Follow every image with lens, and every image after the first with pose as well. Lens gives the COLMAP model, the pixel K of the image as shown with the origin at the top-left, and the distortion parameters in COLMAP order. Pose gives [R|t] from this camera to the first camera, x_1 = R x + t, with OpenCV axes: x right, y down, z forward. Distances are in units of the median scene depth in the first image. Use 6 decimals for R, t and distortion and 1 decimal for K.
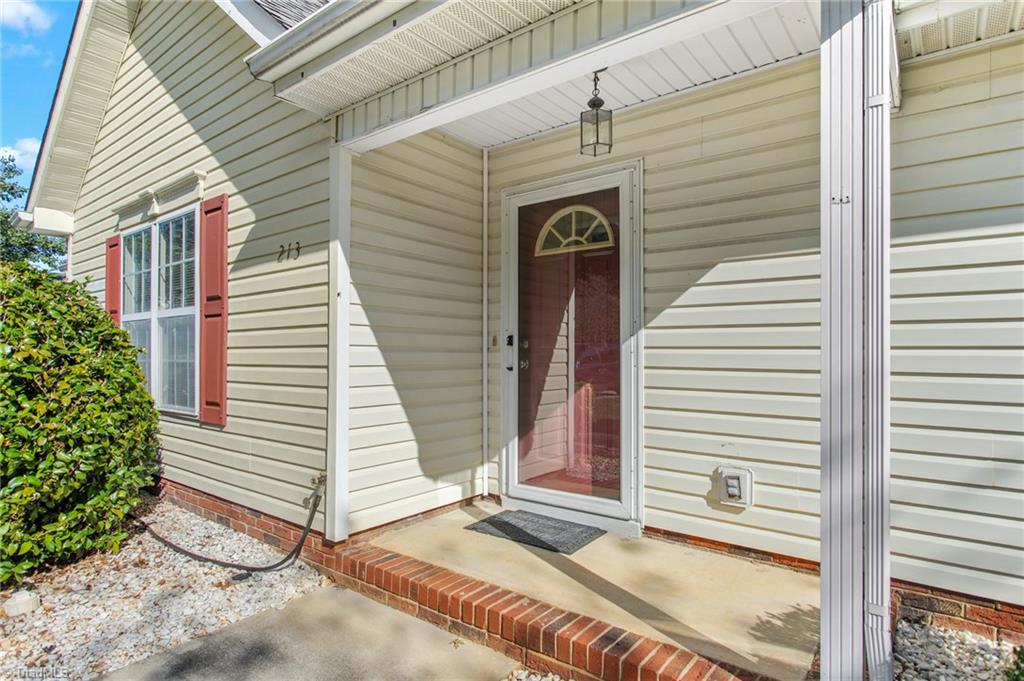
lens RADIAL K [[568.2, 0, 507.7], [0, 568.2, 344.4], [0, 0, 1]] dist [-0.007176, 0.005093]
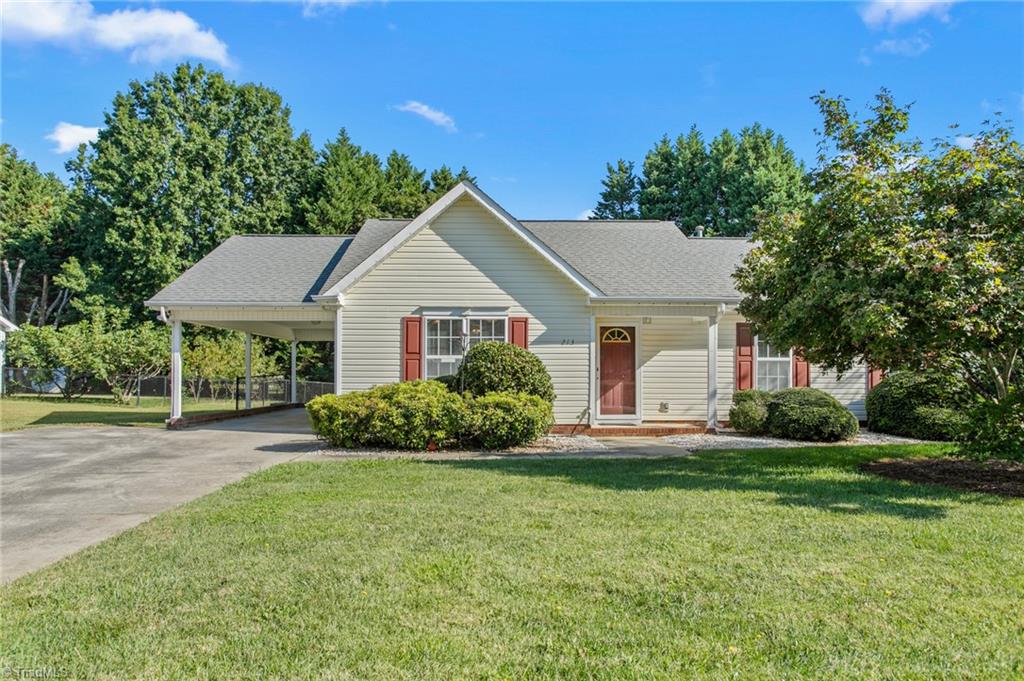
lens RADIAL K [[720.5, 0, 511.8], [0, 720.5, 338.9], [0, 0, 1]] dist [-0.033924, -0.000288]
pose [[0.774573, 0.030843, 0.631732, -3.203875], [-0.014128, 0.999405, -0.031471, -0.045718], [-0.632327, 0.015451, 0.774547, -1.978838]]
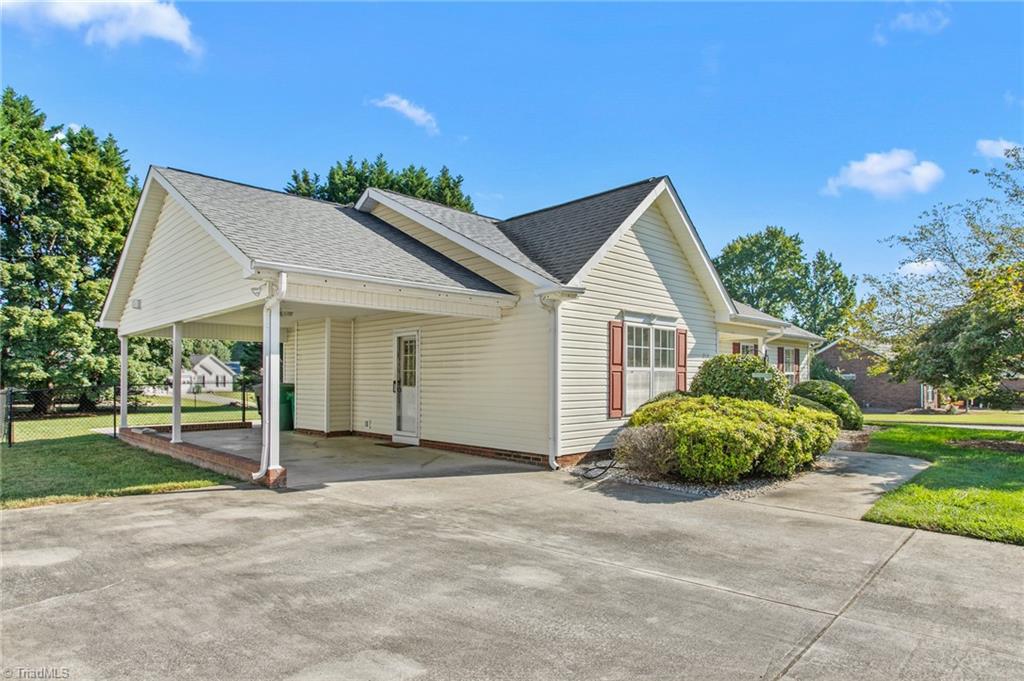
lens RADIAL K [[604.8, 0, 514.9], [0, 604.8, 348.4], [0, 0, 1]] dist [-0.009486, 0.002889]
pose [[0.120896, 0.046399, 0.991580, -4.031583], [-0.022613, 0.998777, -0.043979, -0.022450], [-0.992408, -0.017105, 0.121798, 1.665852]]
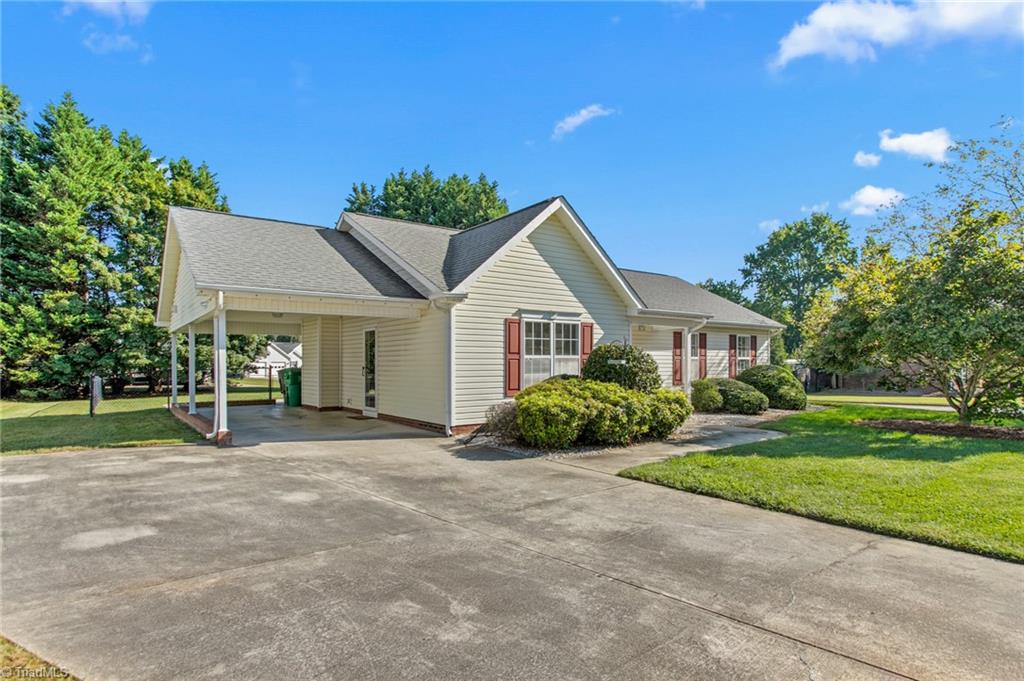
lens RADIAL K [[568.2, 0, 513.6], [0, 568.2, 341.1], [0, 0, 1]] dist [-0.007176, 0.005093]
pose [[0.256711, 0.032203, 0.965951, -4.339120], [-0.017702, 0.999434, -0.028615, -0.060585], [-0.966326, -0.009753, 0.257136, 0.660896]]
